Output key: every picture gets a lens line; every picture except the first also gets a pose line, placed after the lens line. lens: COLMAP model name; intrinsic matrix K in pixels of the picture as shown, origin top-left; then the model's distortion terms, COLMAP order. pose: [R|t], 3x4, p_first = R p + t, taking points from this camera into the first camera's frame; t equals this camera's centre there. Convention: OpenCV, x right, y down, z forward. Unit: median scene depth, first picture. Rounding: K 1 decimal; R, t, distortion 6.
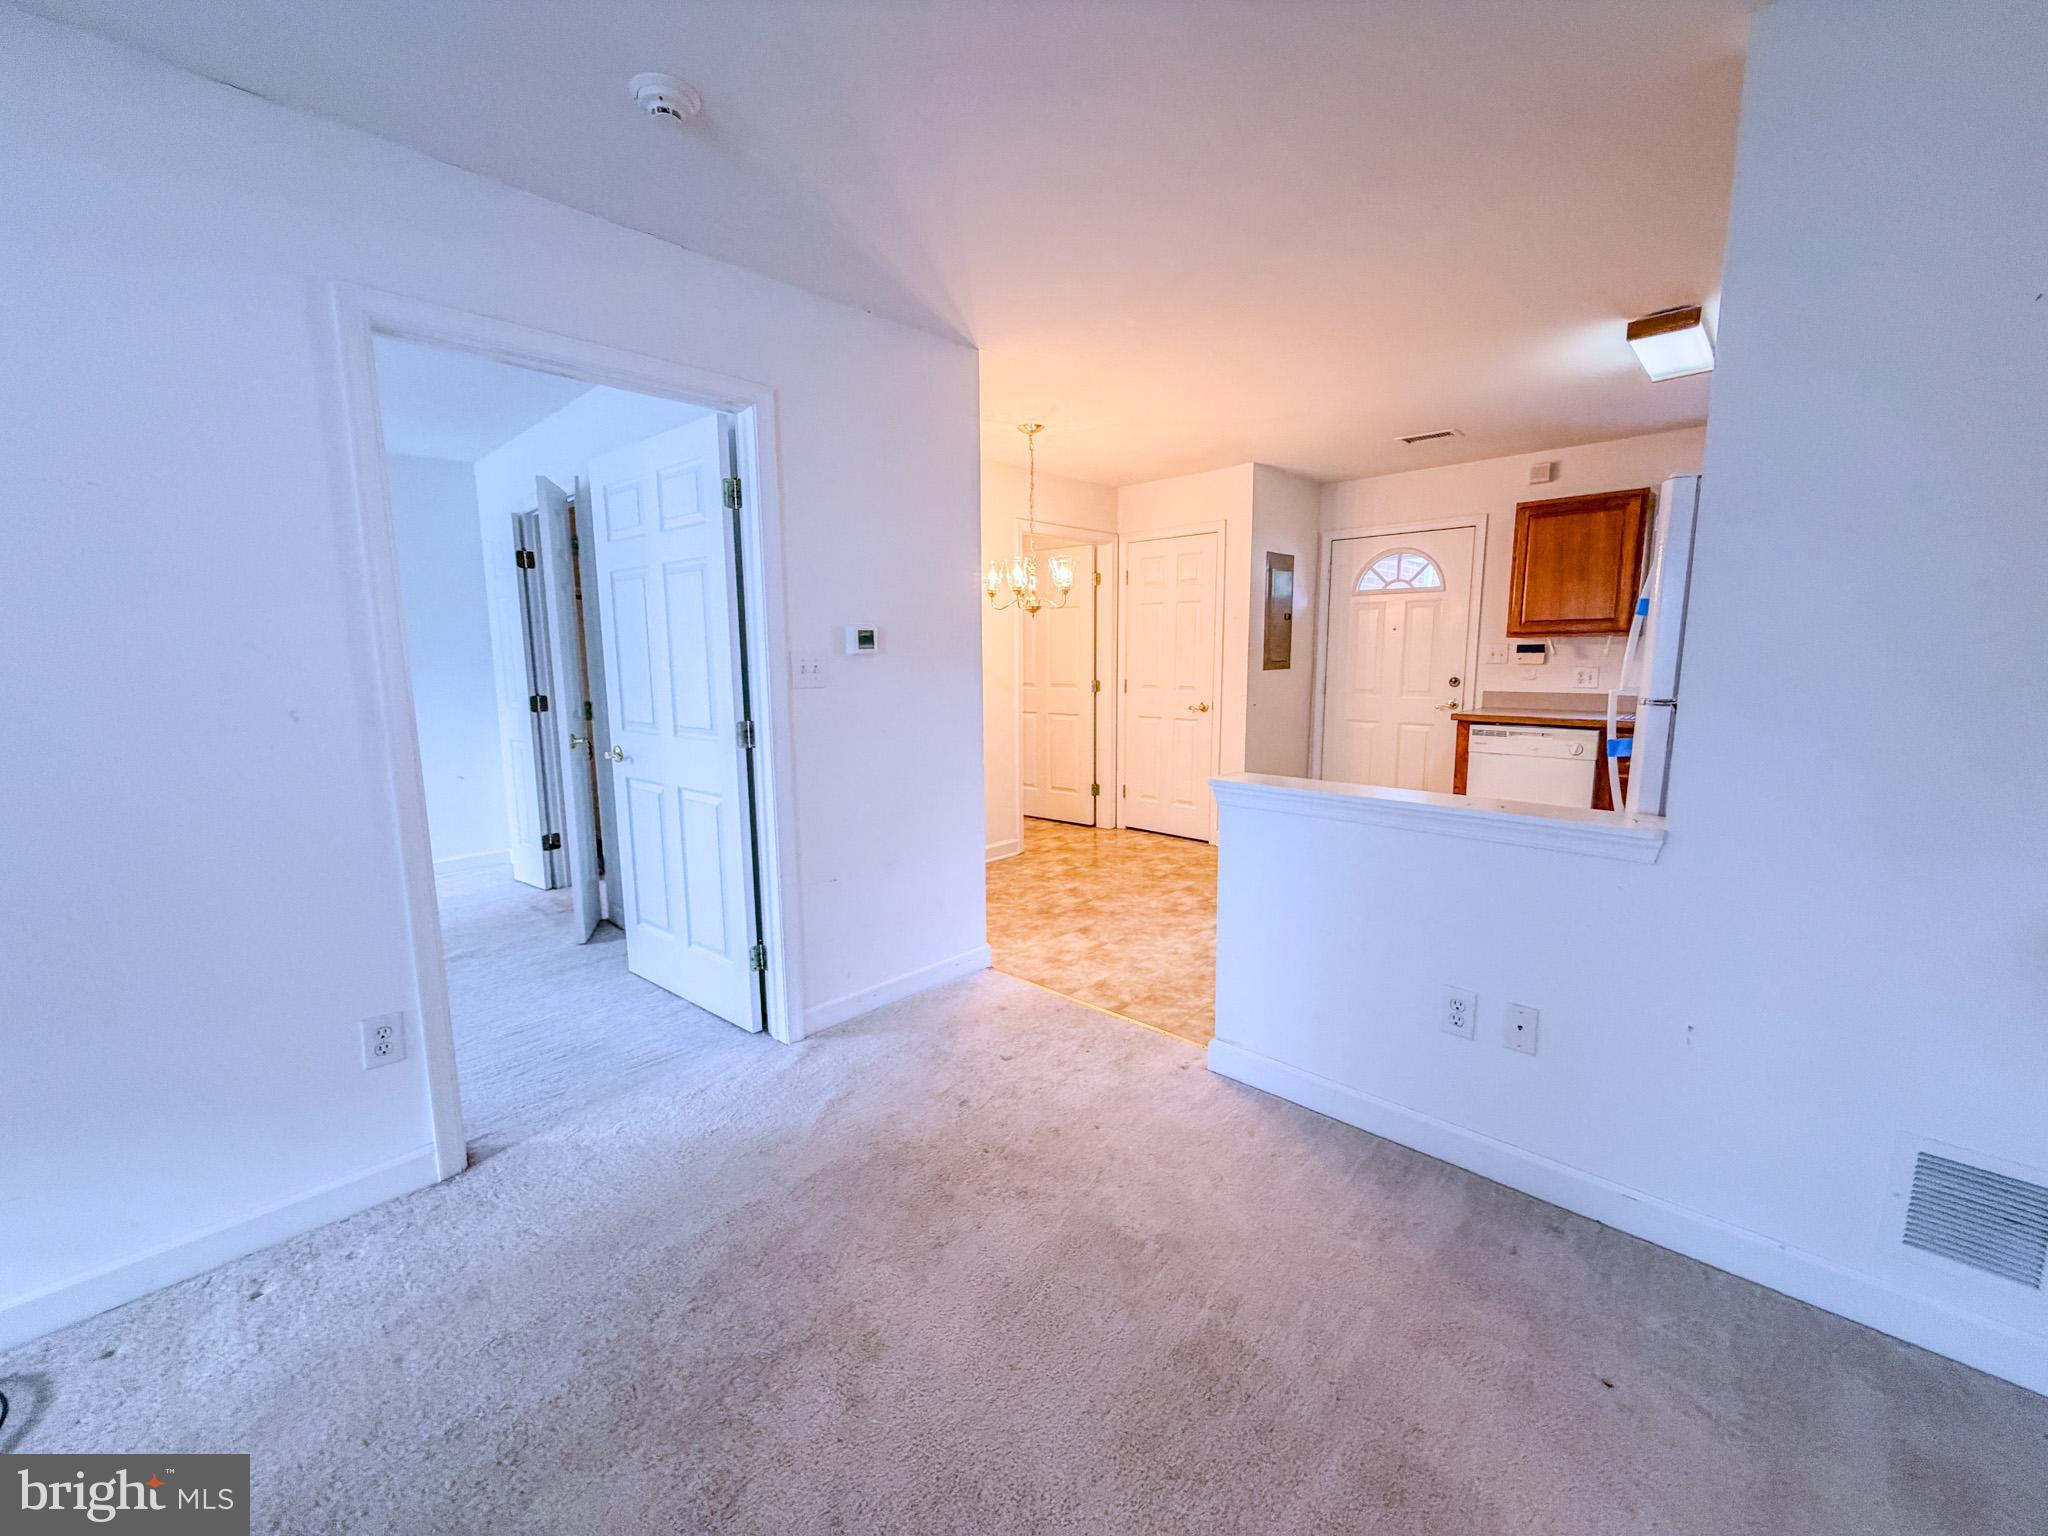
lens RADIAL K [[826.6, 0, 1024.0], [0, 826.6, 768.0], [0, 0, 1]] dist [0.000604, -0.000045]
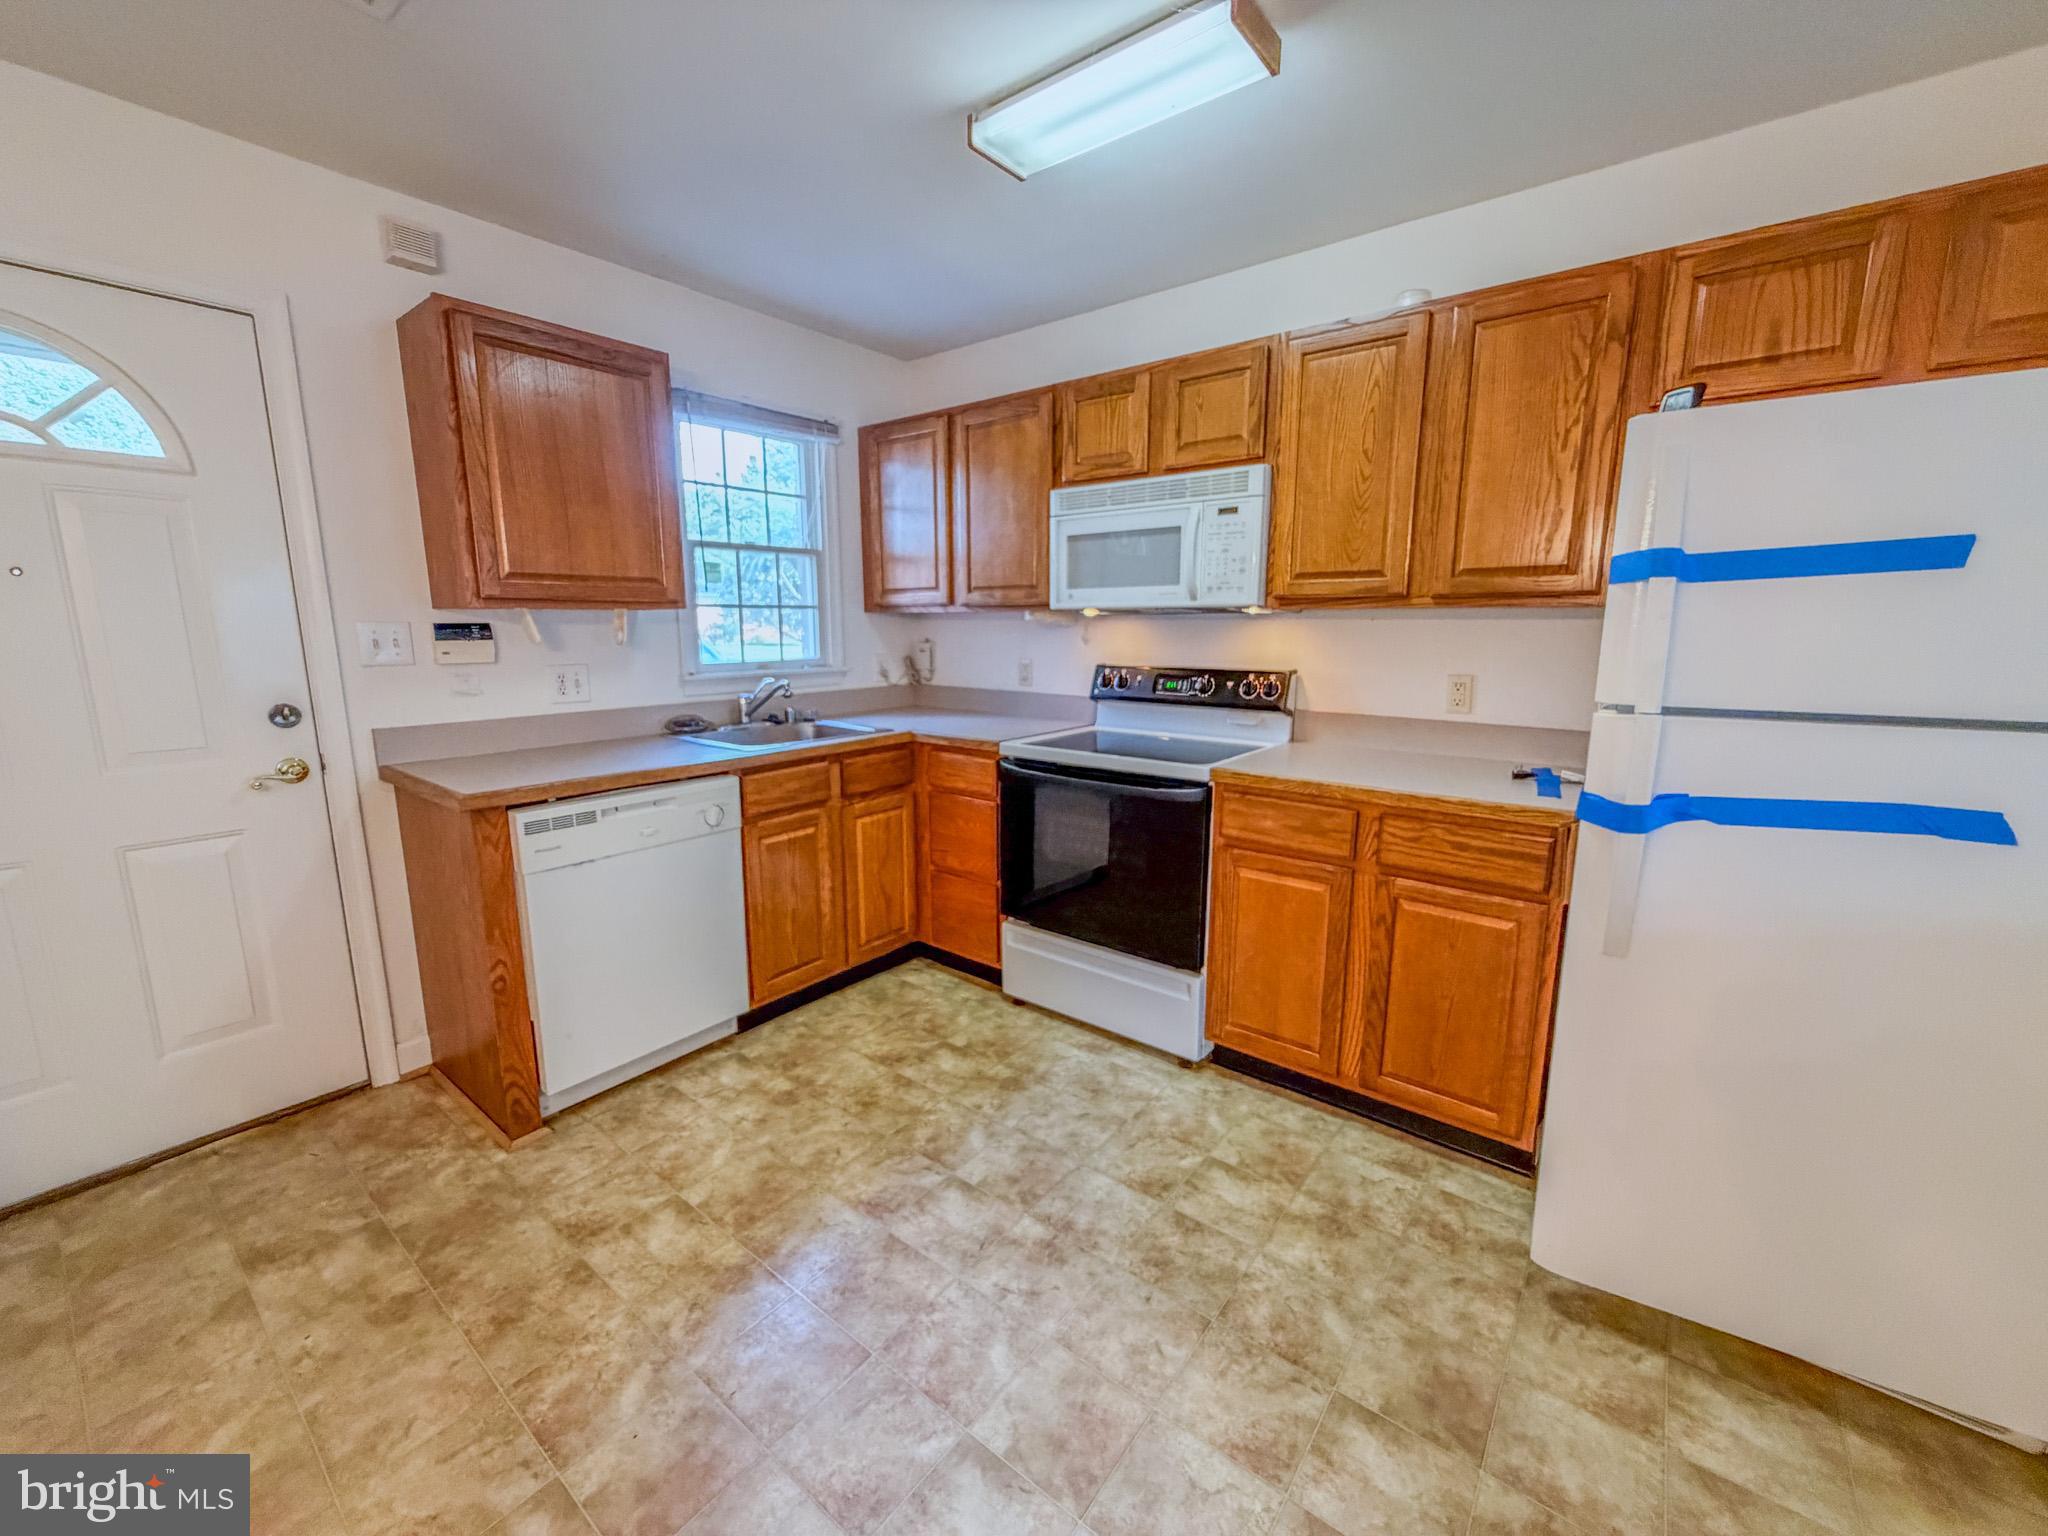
lens RADIAL K [[826.6, 0, 1024.0], [0, 826.6, 768.0], [0, 0, 1]] dist [0.000604, -0.000045]
pose [[-0.087438, -0.162857, 0.982768, -0.171961], [0.145195, 0.973927, 0.174310, -0.142819], [-0.985532, 0.157934, -0.061512, 1.031775]]
